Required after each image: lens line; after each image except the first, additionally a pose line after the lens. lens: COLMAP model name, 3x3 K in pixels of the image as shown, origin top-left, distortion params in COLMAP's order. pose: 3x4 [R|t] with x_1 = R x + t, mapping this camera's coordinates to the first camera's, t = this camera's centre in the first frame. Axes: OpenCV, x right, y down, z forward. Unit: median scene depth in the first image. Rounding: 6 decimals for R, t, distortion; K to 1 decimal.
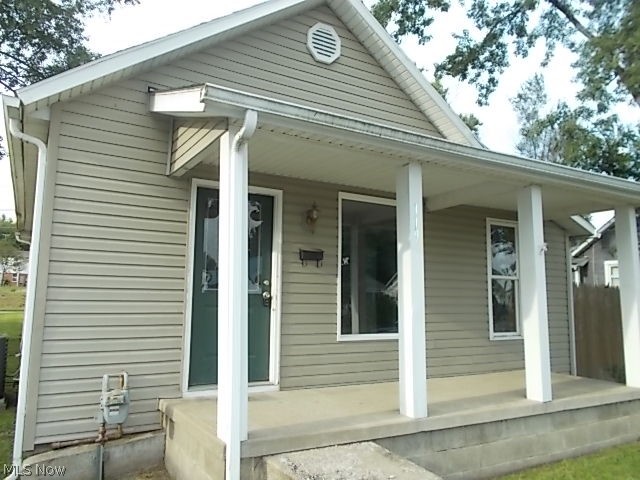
lens RADIAL K [[491.6, 0, 320.0], [0, 491.6, 240.0], [0, 0, 1]] dist [-0.000454, 0.003009]
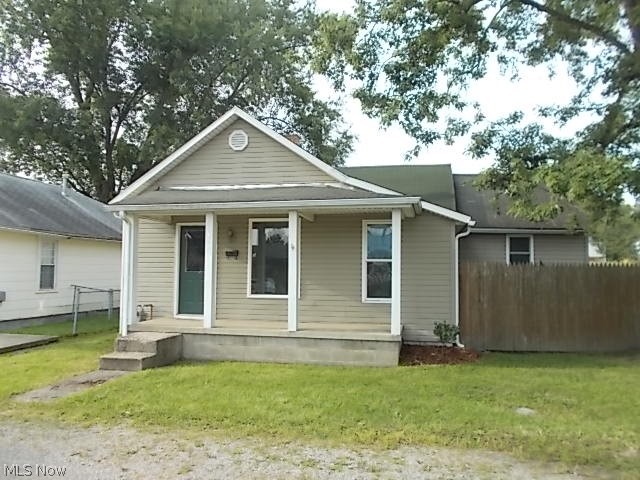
lens RADIAL K [[491.6, 0, 320.0], [0, 491.6, 240.0], [0, 0, 1]] dist [-0.000454, 0.003009]
pose [[0.750533, -0.052463, -0.658747, 1.503510], [0.082356, 0.996498, 0.014469, -0.022199], [0.655681, -0.065112, 0.752225, -0.239871]]
